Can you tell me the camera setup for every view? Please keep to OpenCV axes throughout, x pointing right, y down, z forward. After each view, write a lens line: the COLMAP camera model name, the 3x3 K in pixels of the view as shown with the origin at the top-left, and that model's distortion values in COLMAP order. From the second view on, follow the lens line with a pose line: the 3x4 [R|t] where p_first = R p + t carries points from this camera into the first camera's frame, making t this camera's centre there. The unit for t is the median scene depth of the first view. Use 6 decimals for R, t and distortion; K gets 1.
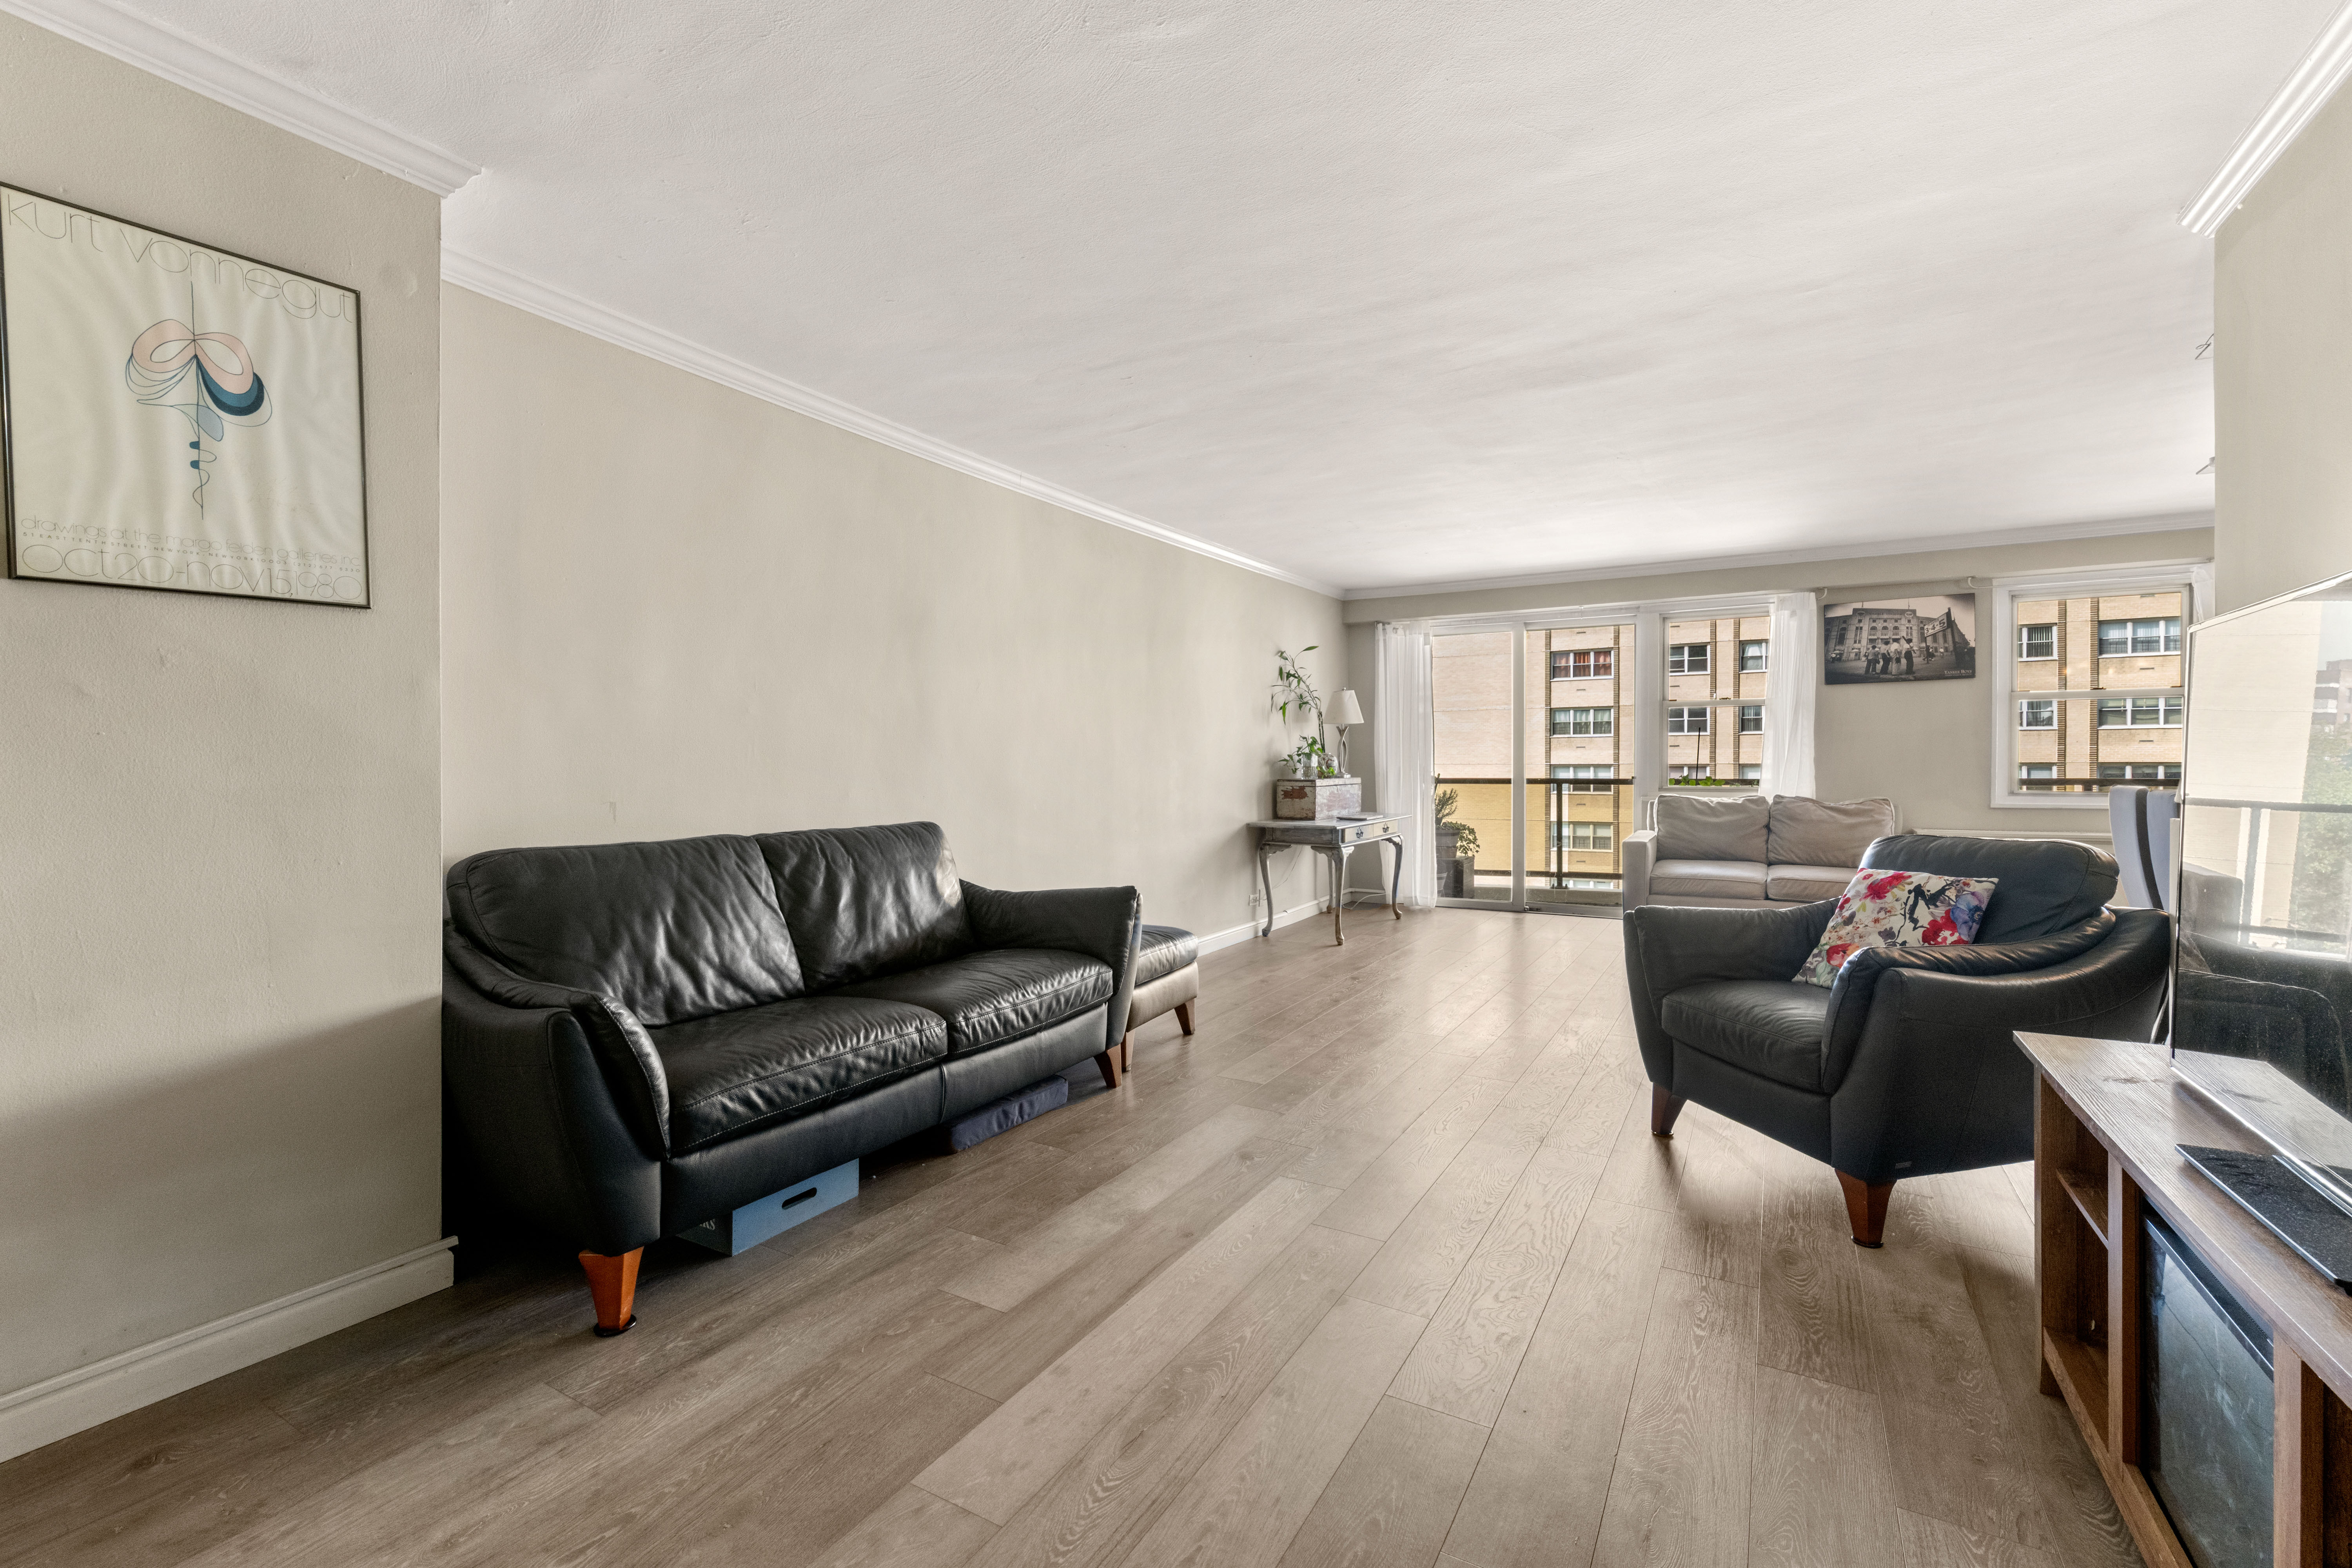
lens RADIAL K [[1005.8, 0, 1198.4], [0, 1005.8, 775.3], [0, 0, 1]] dist [0.001504, 0.000185]
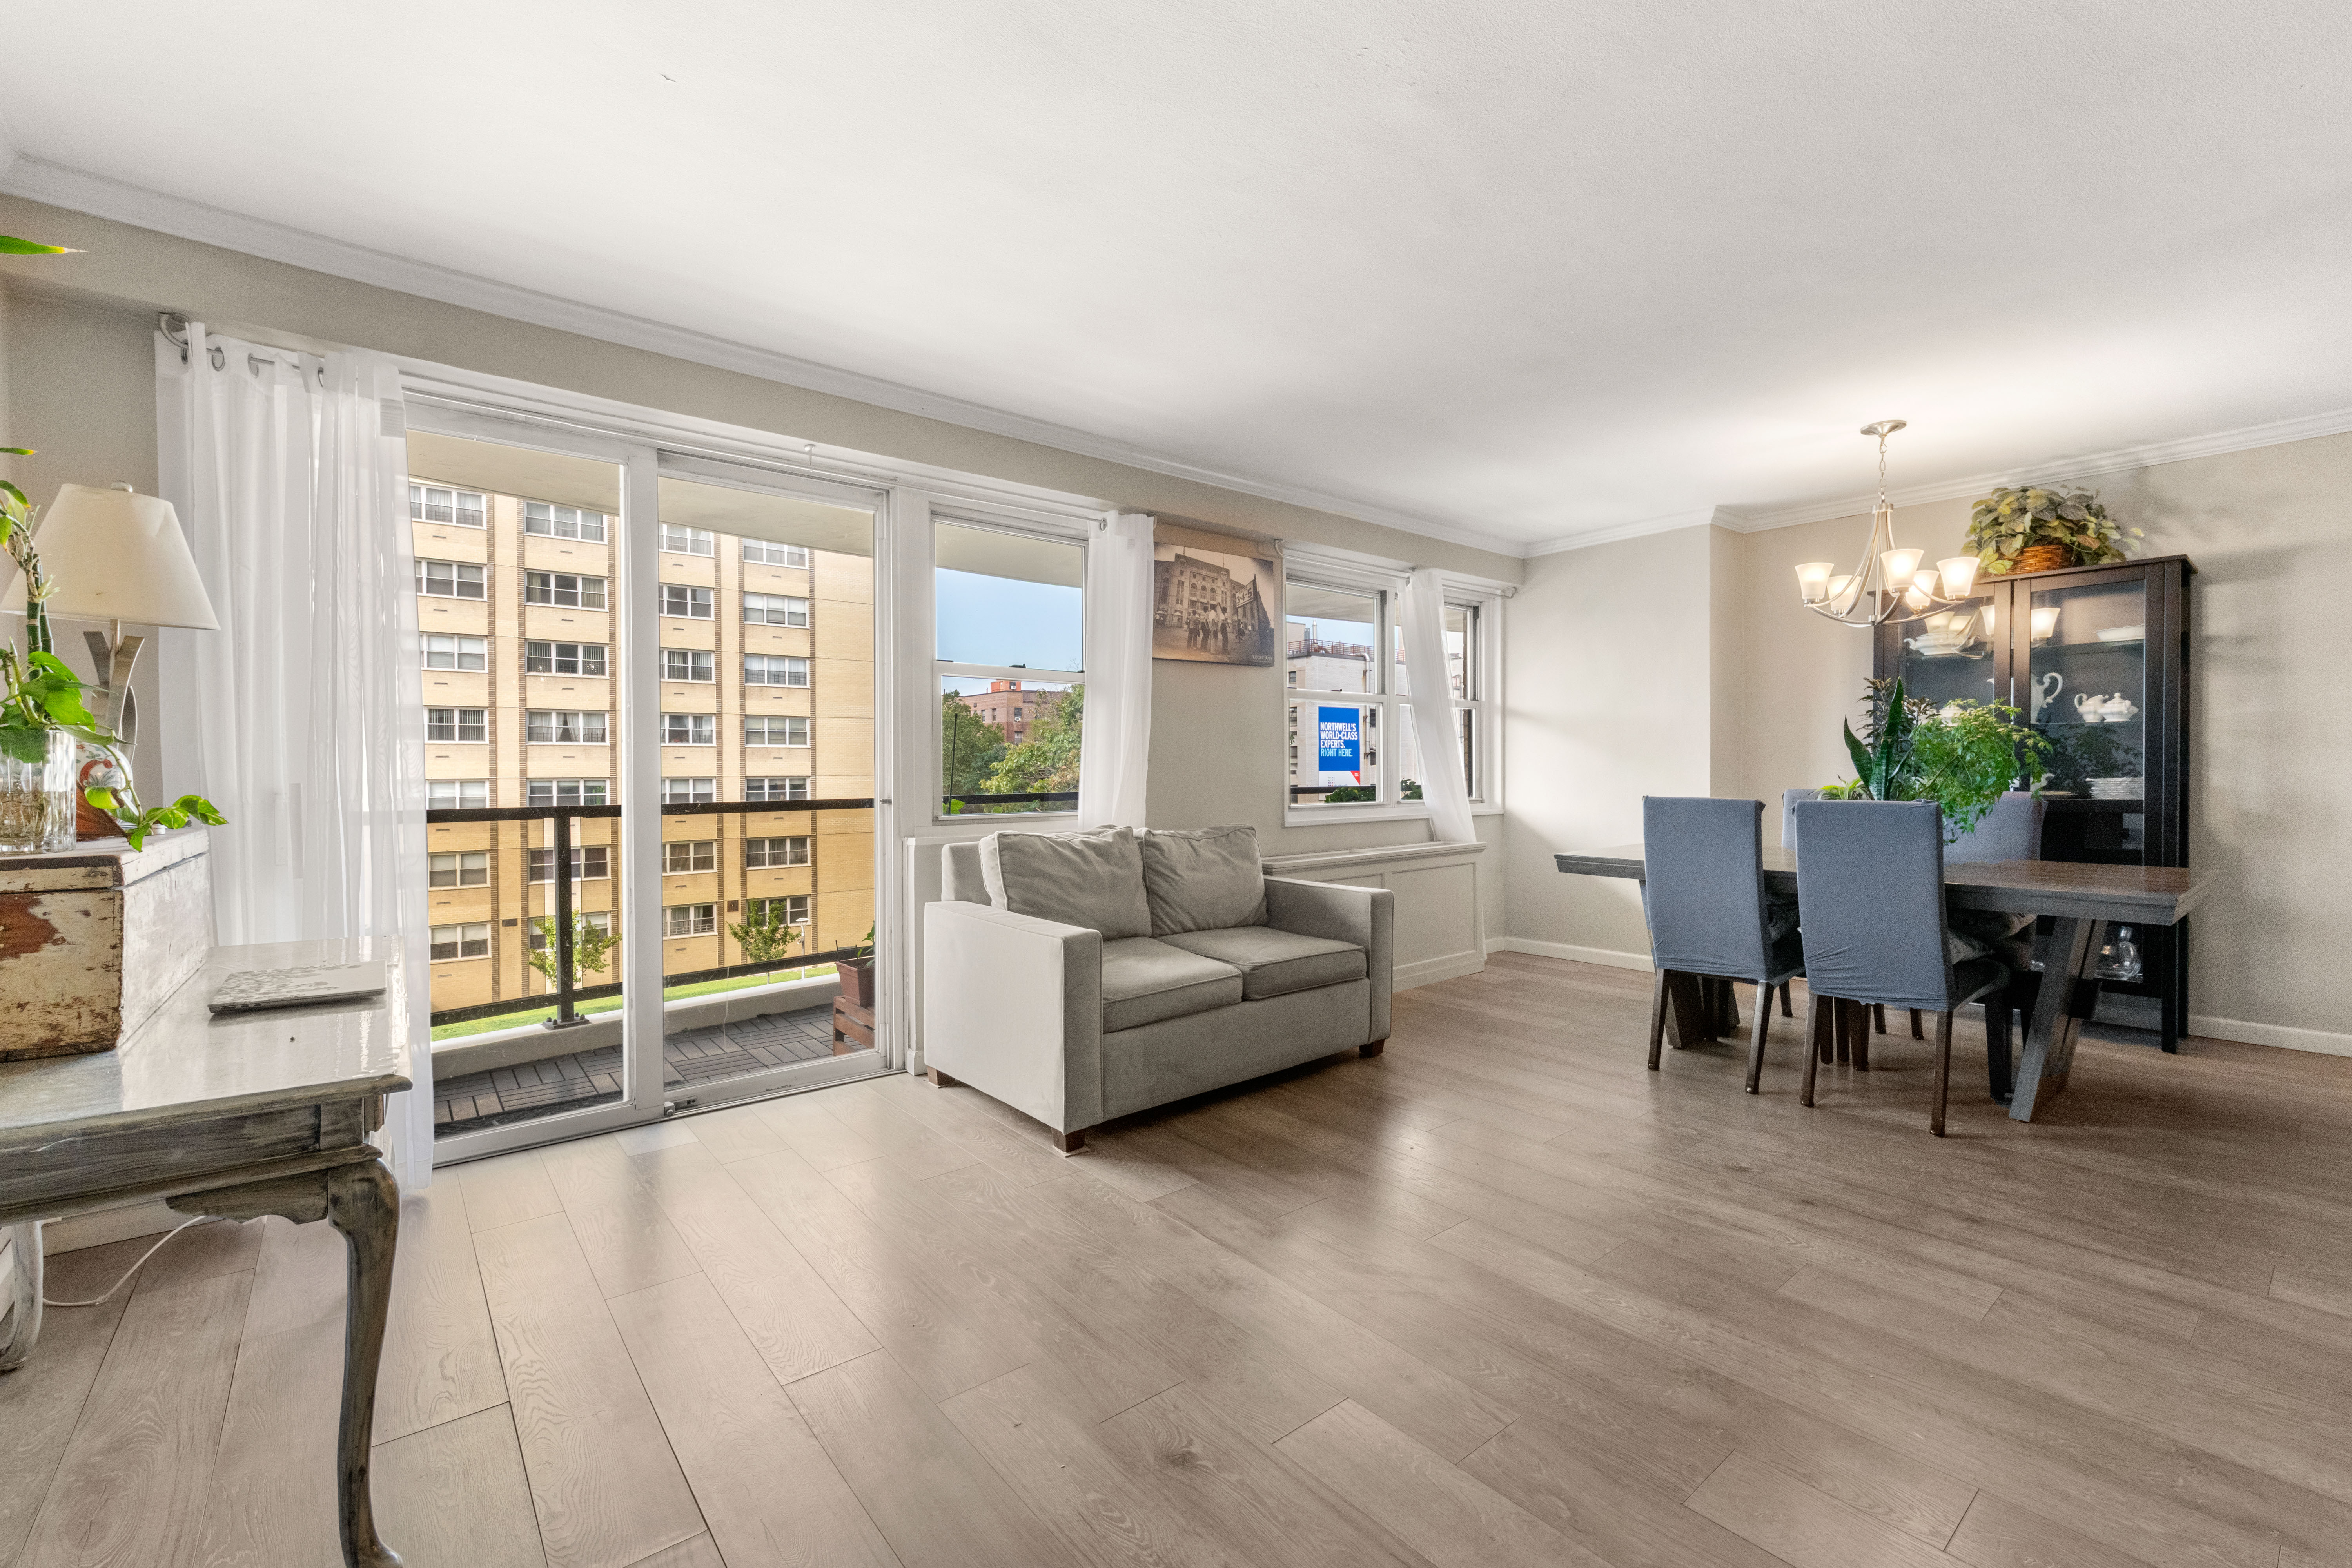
lens RADIAL K [[1005.8, 0, 1198.4], [0, 1005.8, 775.3], [0, 0, 1]] dist [0.001504, 0.000185]
pose [[0.339624, -0.001886, 0.940559, -0.008693], [0.016943, 0.999848, -0.004113, -0.007090], [-0.940409, 0.017332, 0.339604, 0.752999]]
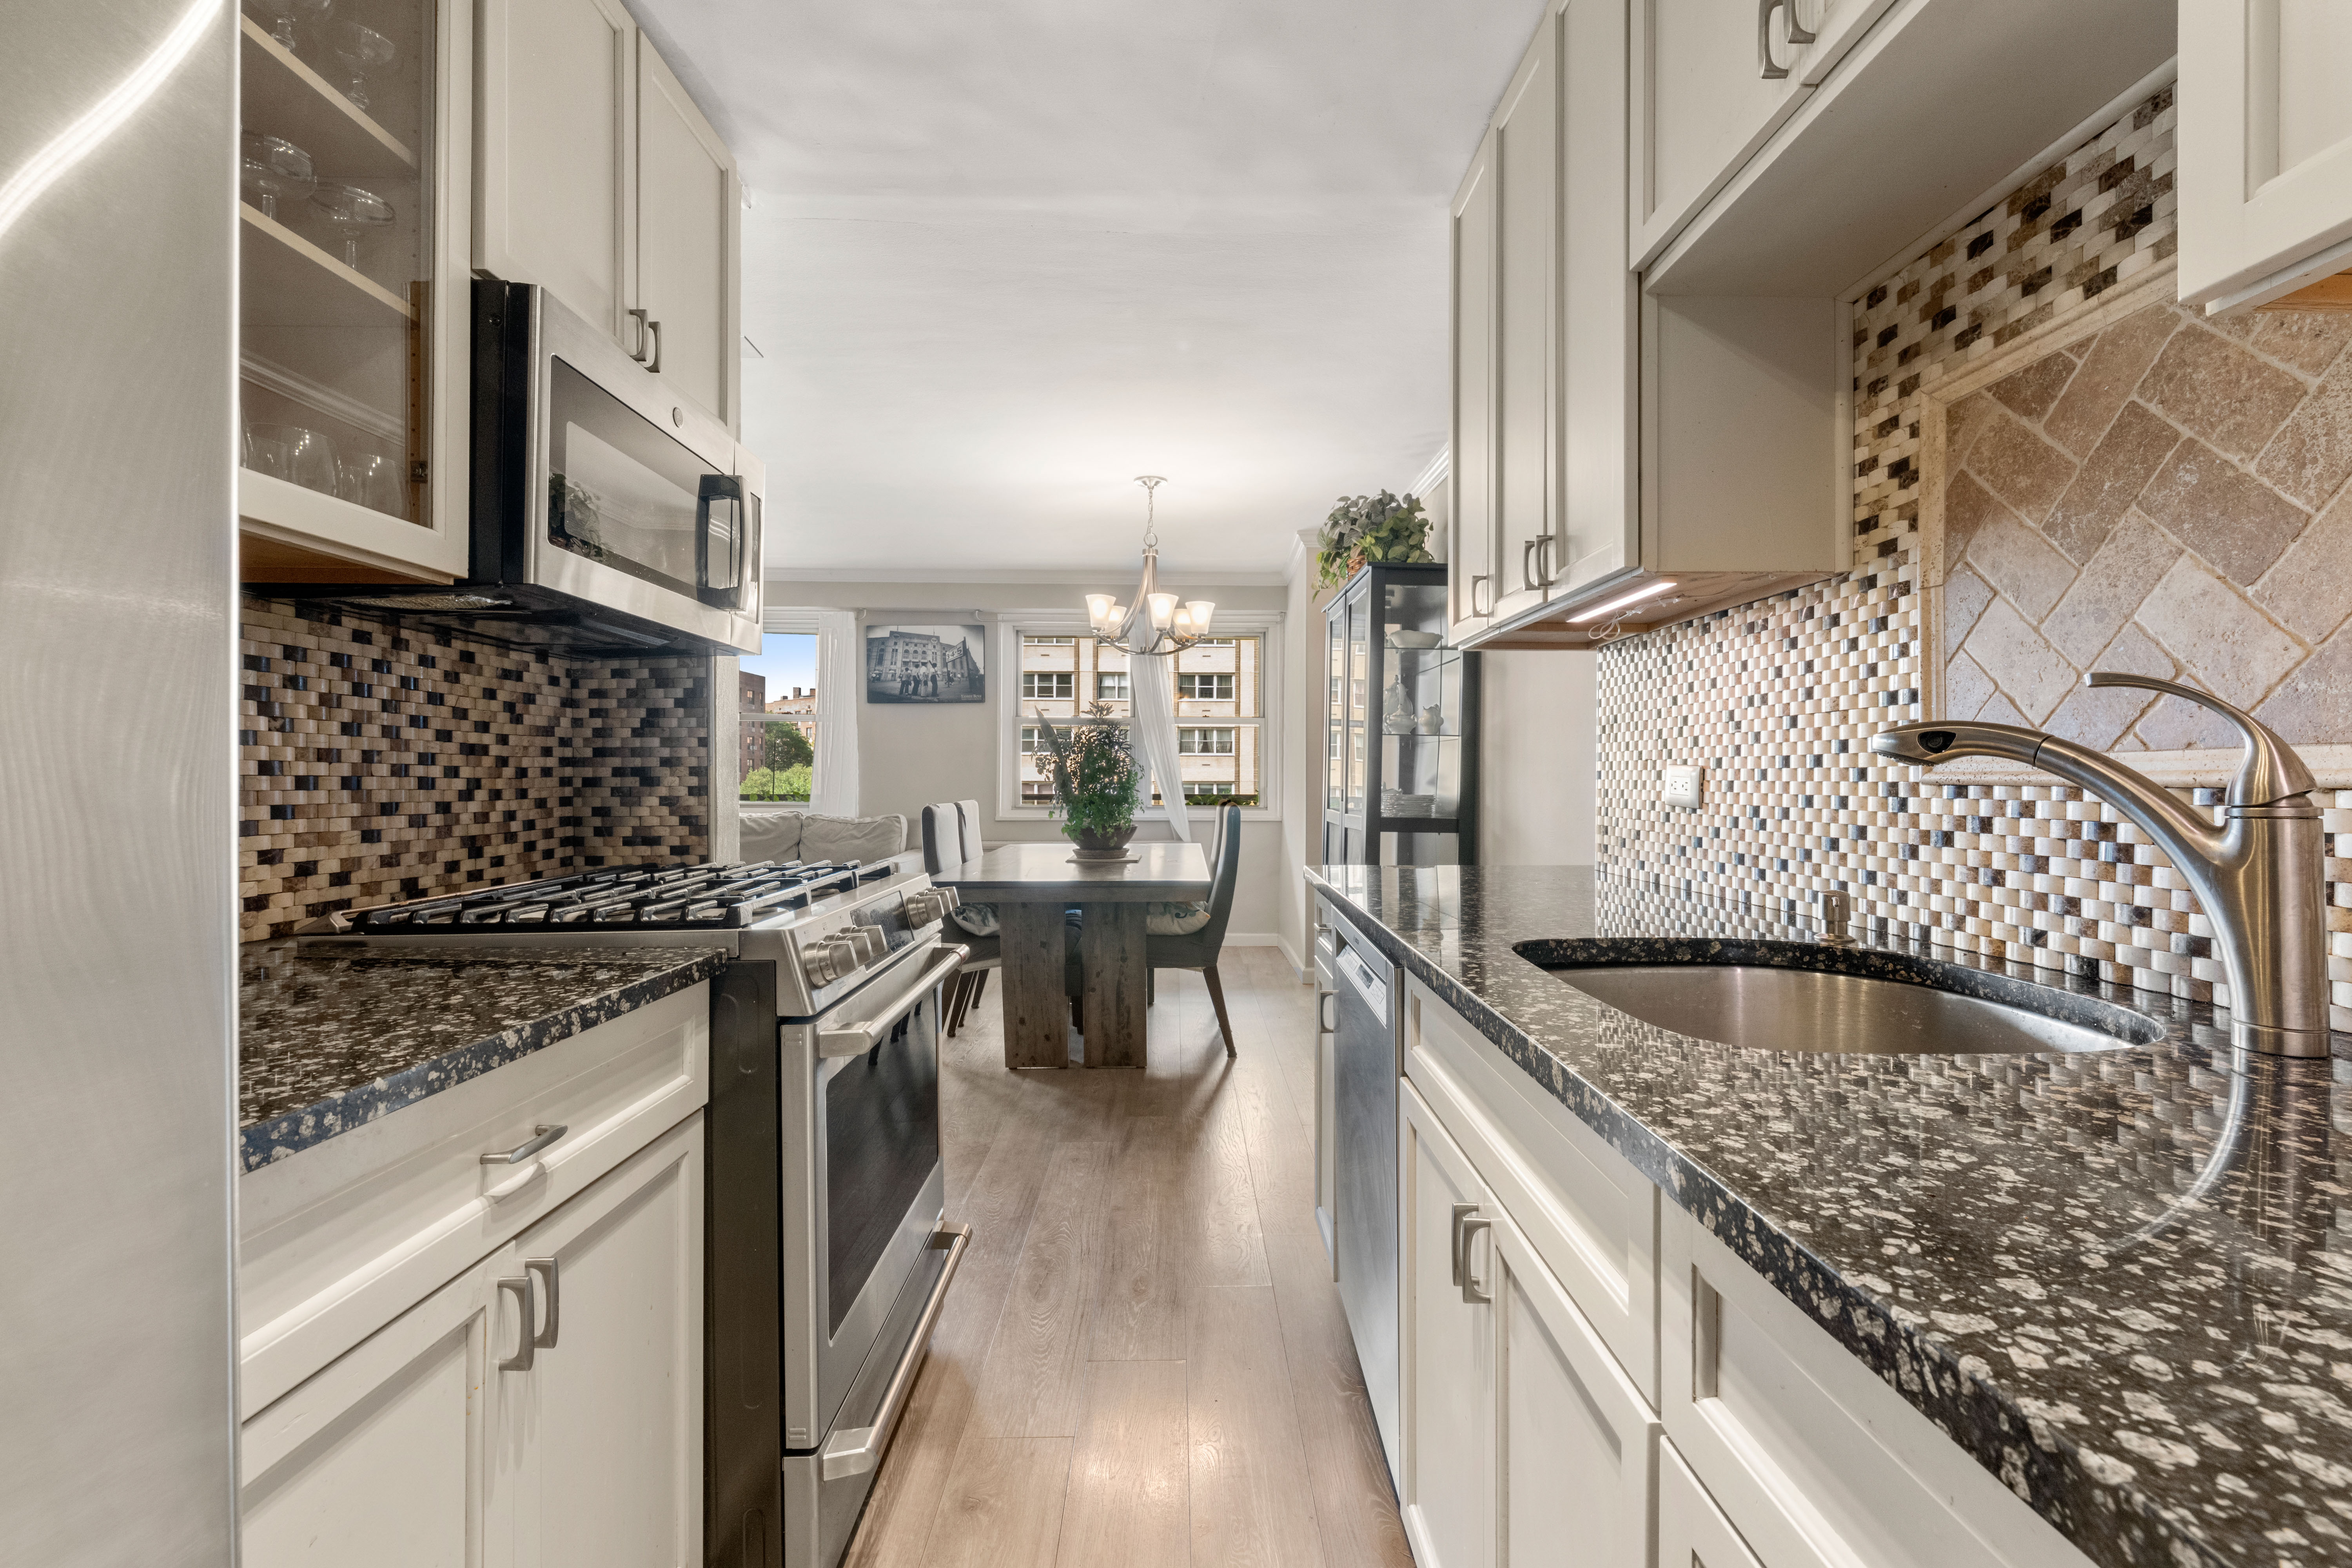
lens RADIAL K [[1005.8, 0, 1198.4], [0, 1005.8, 775.3], [0, 0, 1]] dist [0.001504, 0.000185]
pose [[0.850543, 0.009835, 0.525814, 0.379151], [-0.001067, 0.999855, -0.016977, 0.000670], [-0.525905, 0.013879, 0.850430, -0.050189]]
